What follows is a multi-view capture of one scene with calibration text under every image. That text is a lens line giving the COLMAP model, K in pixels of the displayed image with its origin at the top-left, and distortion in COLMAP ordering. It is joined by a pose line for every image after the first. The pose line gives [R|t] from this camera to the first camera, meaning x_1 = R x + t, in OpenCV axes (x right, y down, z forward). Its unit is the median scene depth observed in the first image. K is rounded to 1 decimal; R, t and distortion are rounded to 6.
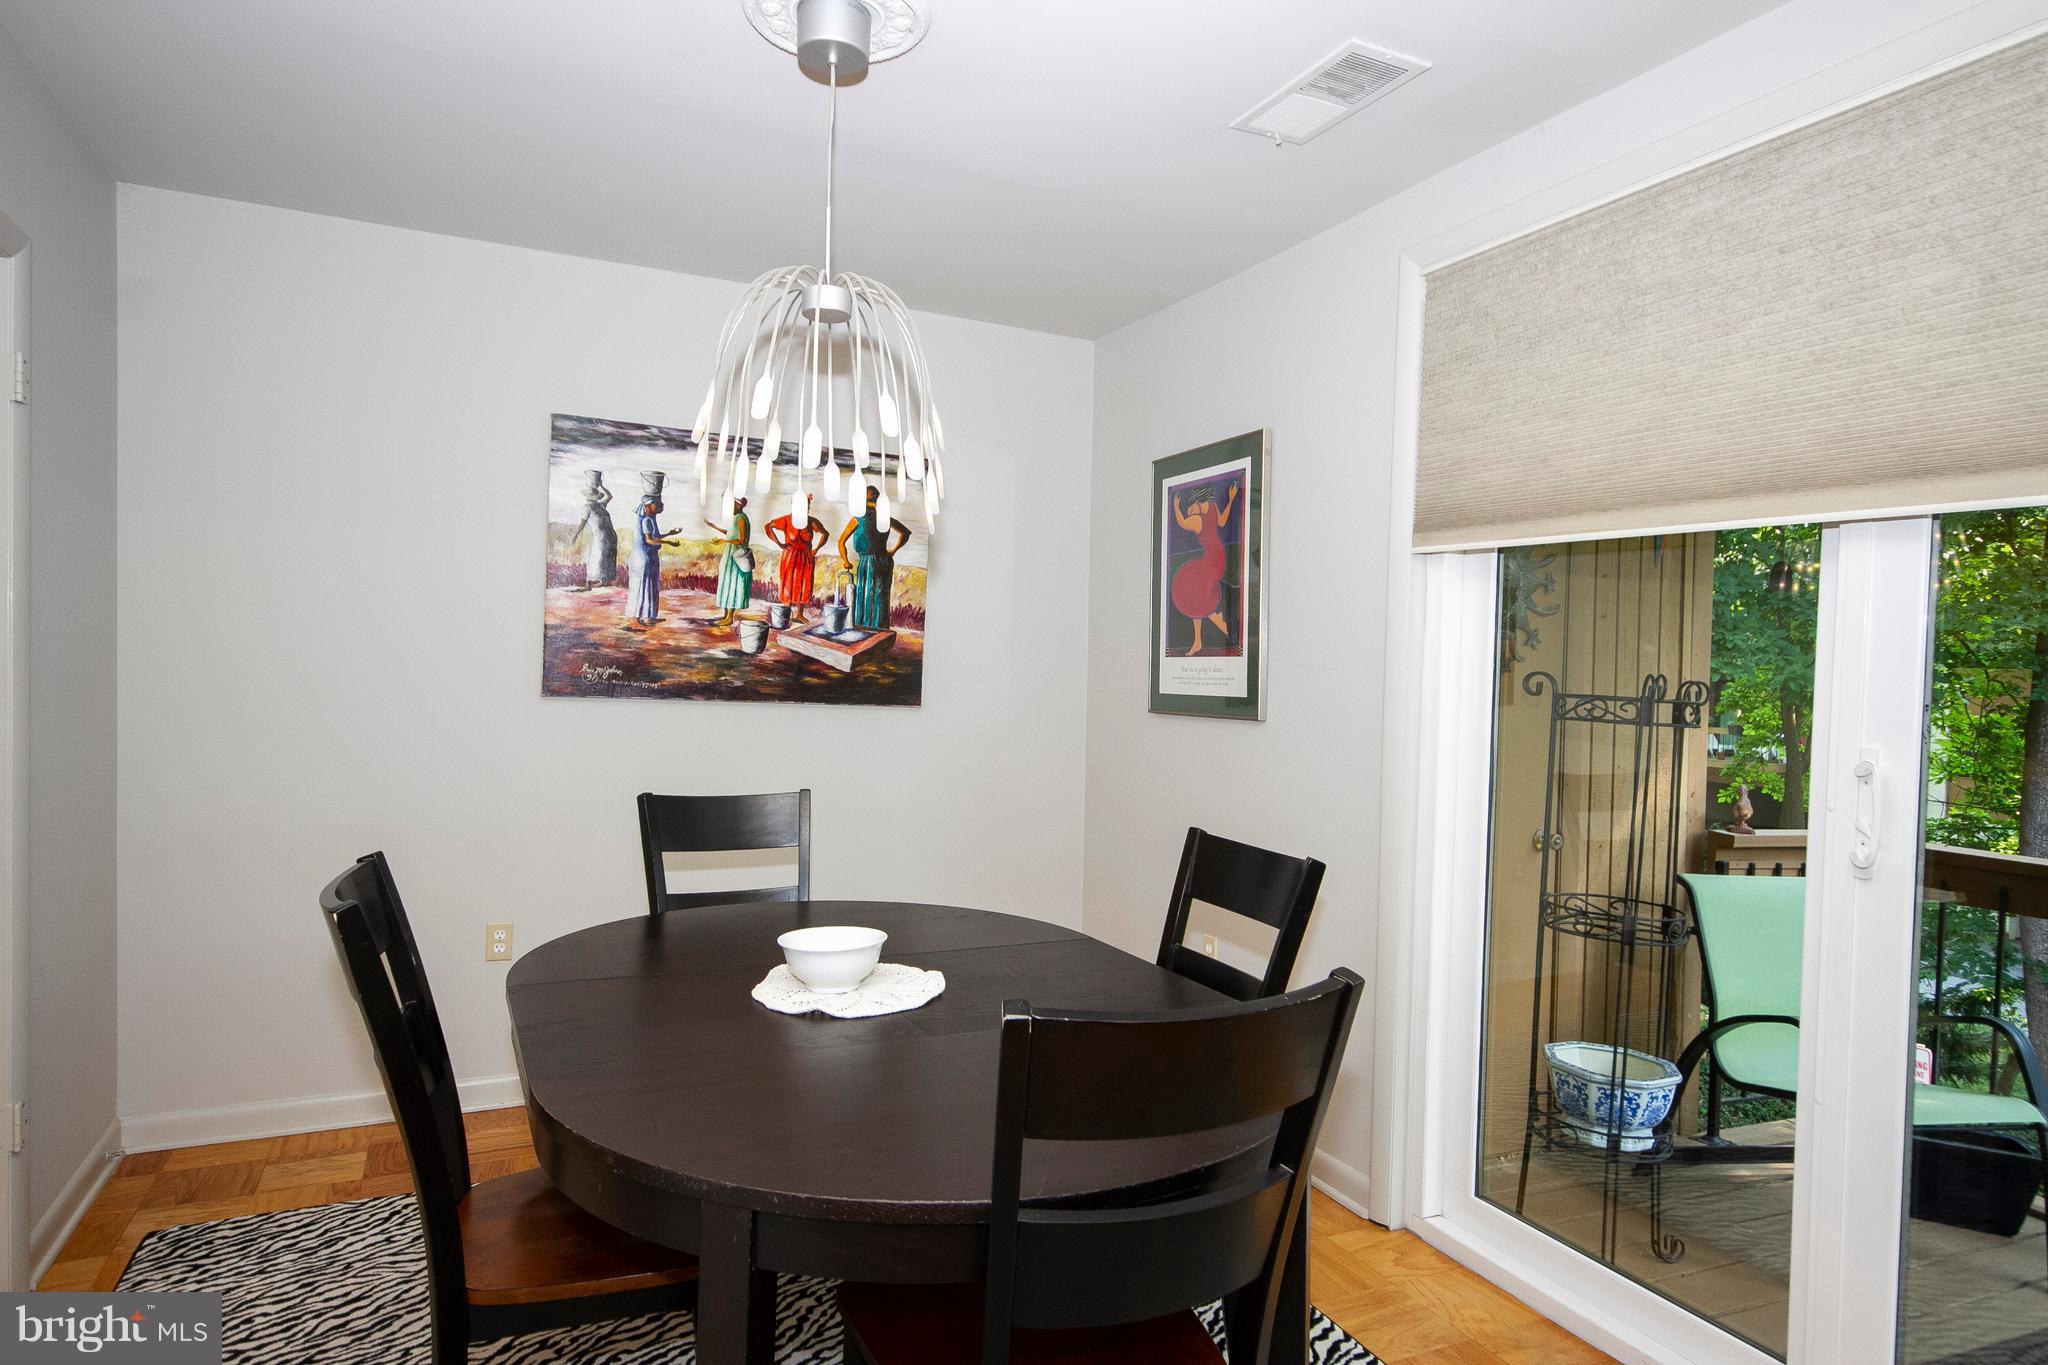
lens RADIAL K [[1229.4, 0, 1014.6], [0, 1229.4, 700.2], [0, 0, 1]] dist [-0.000426, 0.029507]
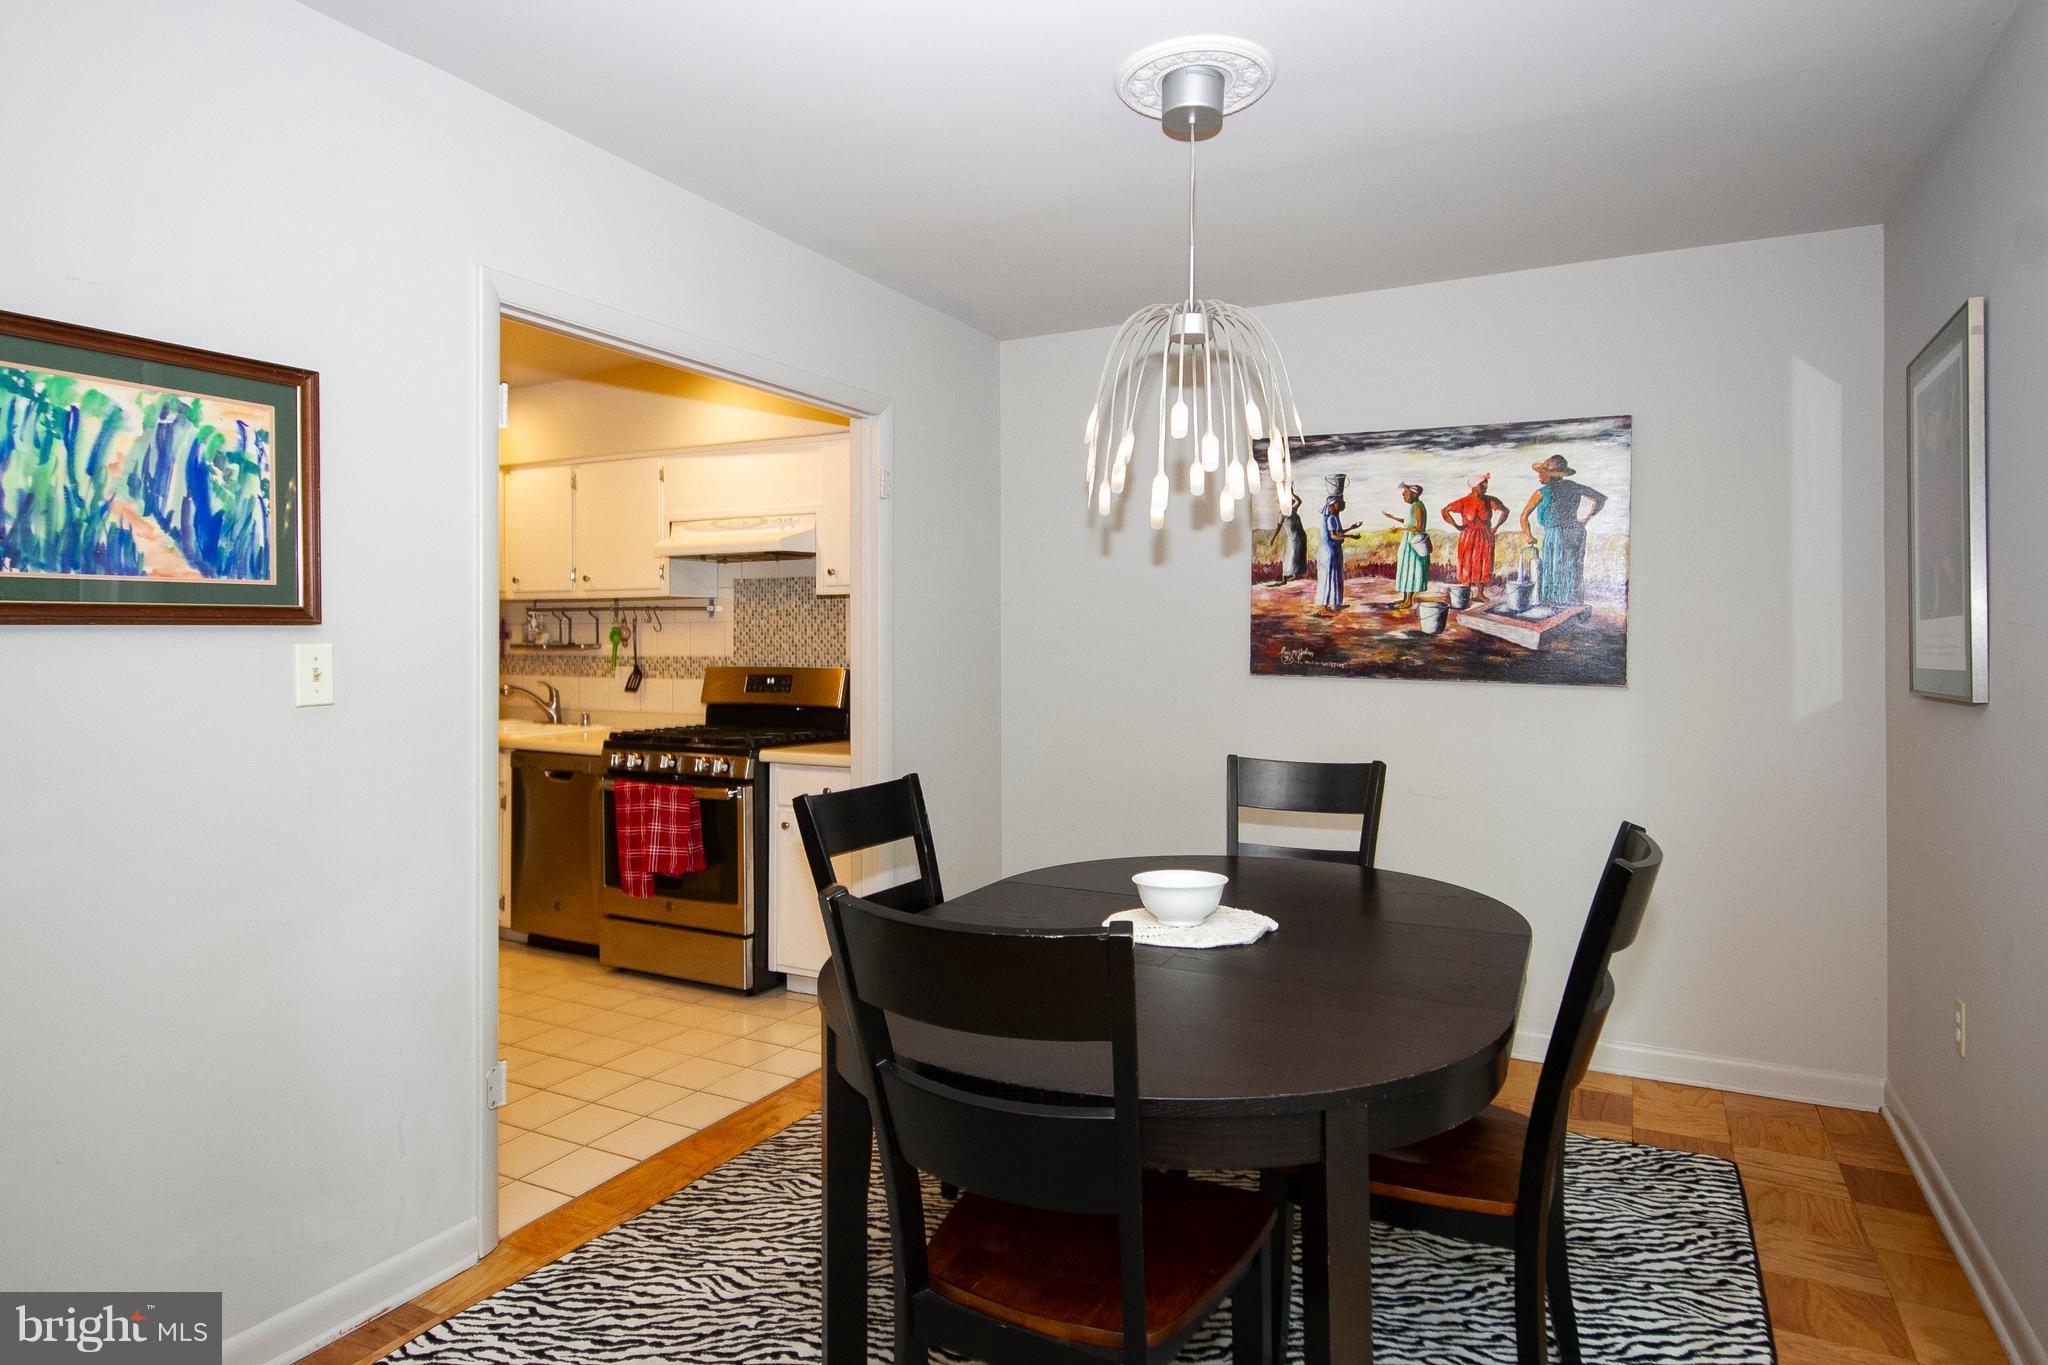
lens RADIAL K [[1166.5, 0, 1035.5], [0, 1166.5, 654.7], [0, 0, 1]] dist [-0.003559, -0.001791]
pose [[0.609737, -0.016658, -0.792429, 0.380388], [-0.005481, 0.999667, -0.025232, 0.006895], [0.792585, 0.019728, 0.609442, 0.137389]]
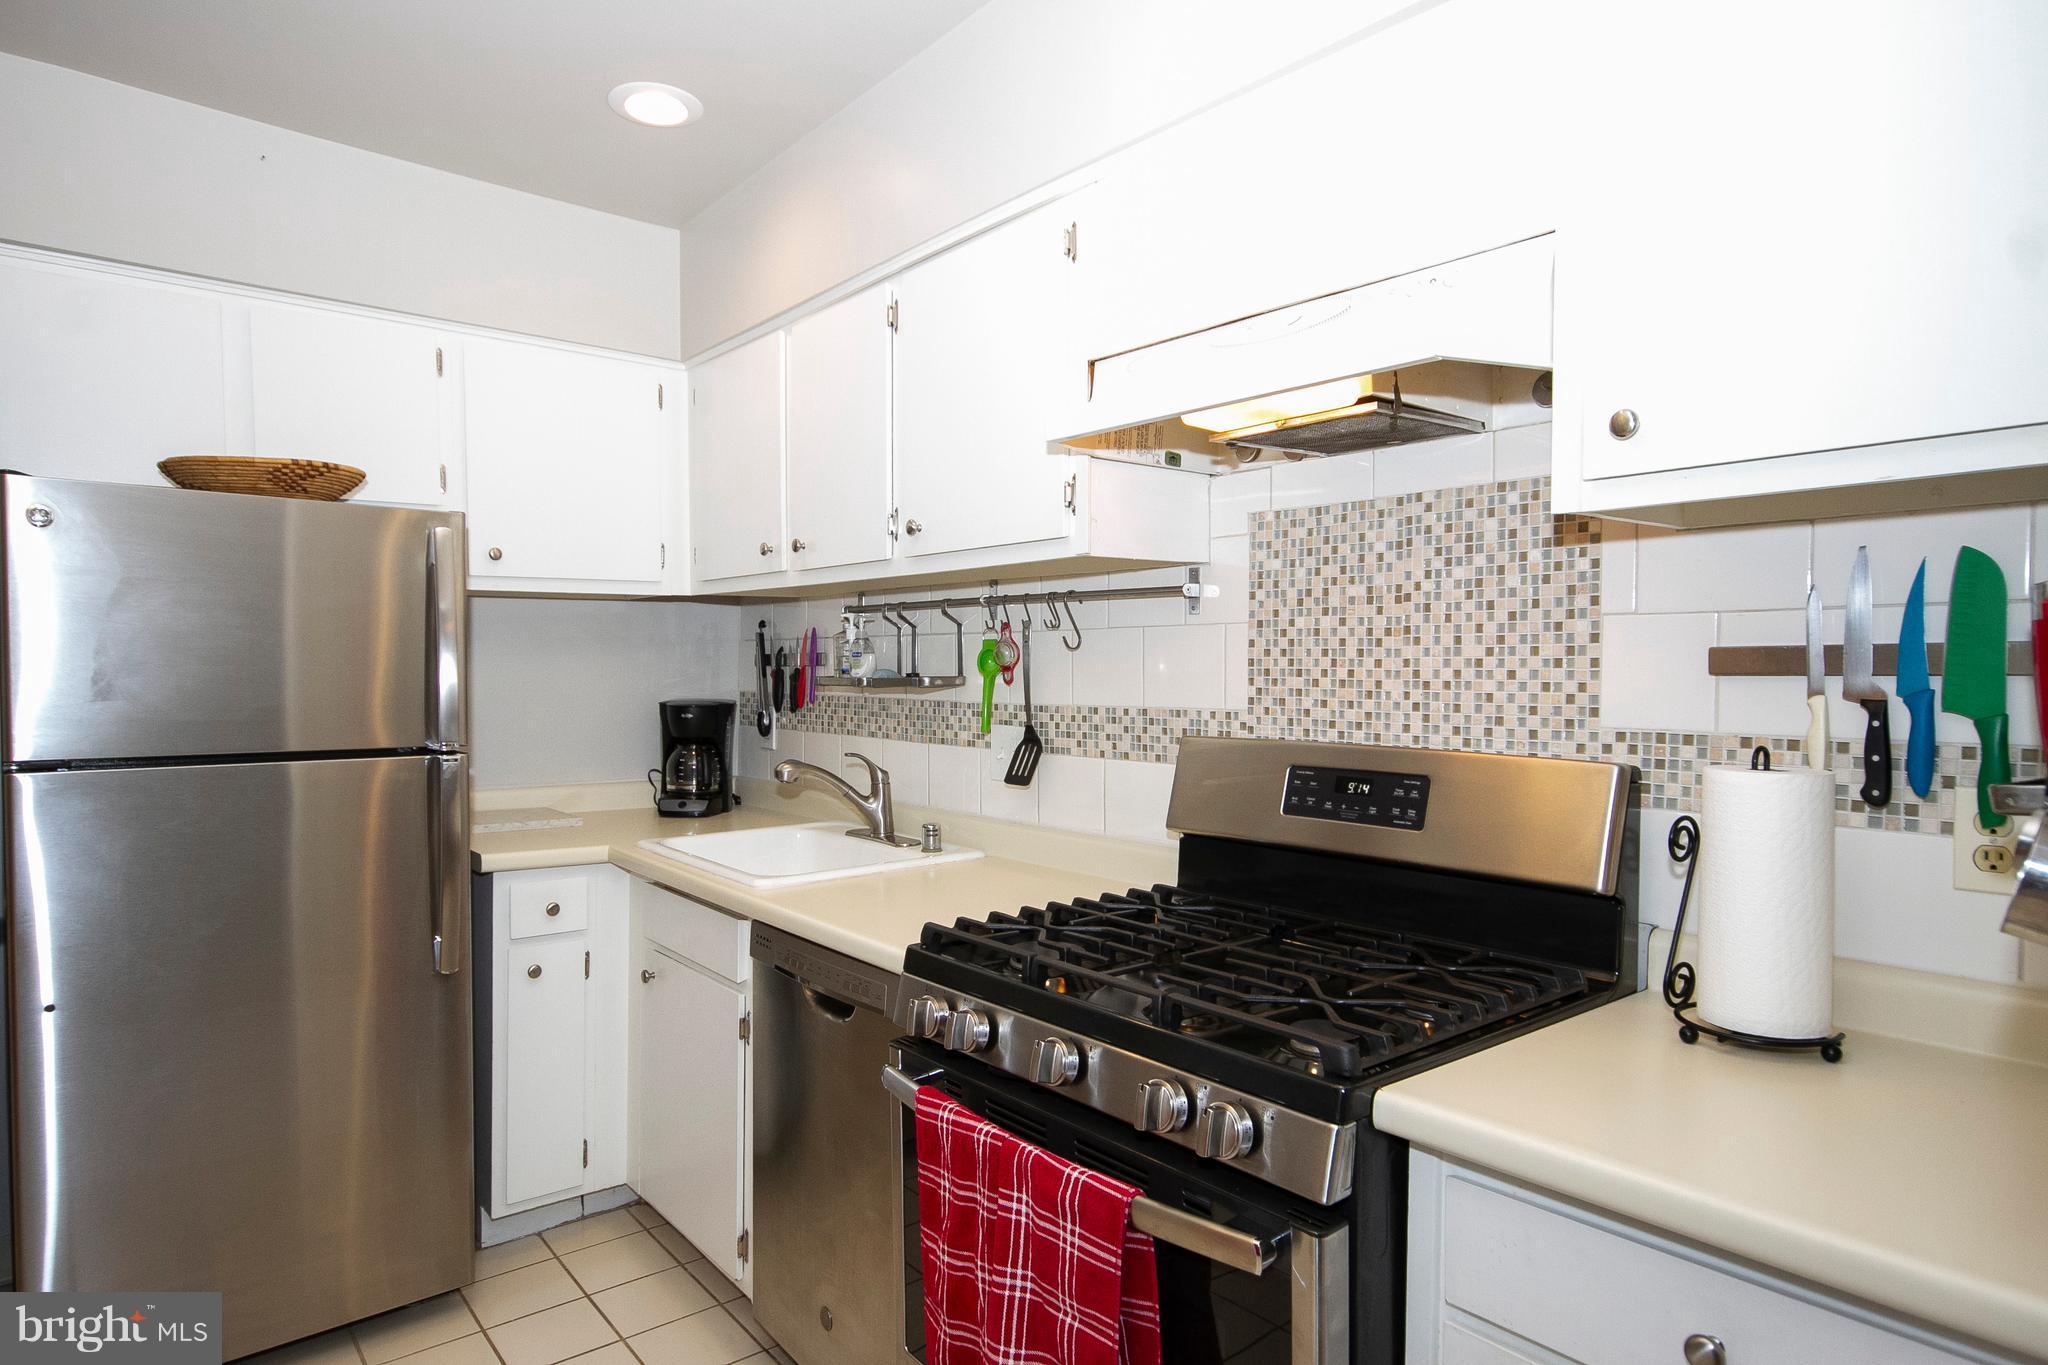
lens RADIAL K [[1208.0, 0, 1031.3], [0, 1208.0, 700.7], [0, 0, 1]] dist [0.001681, 0.001111]
pose [[0.254615, 0.001840, -0.967041, -0.437675], [-0.018339, 0.999828, -0.002926, -0.026403], [0.966868, 0.018480, 0.254605, 0.464349]]
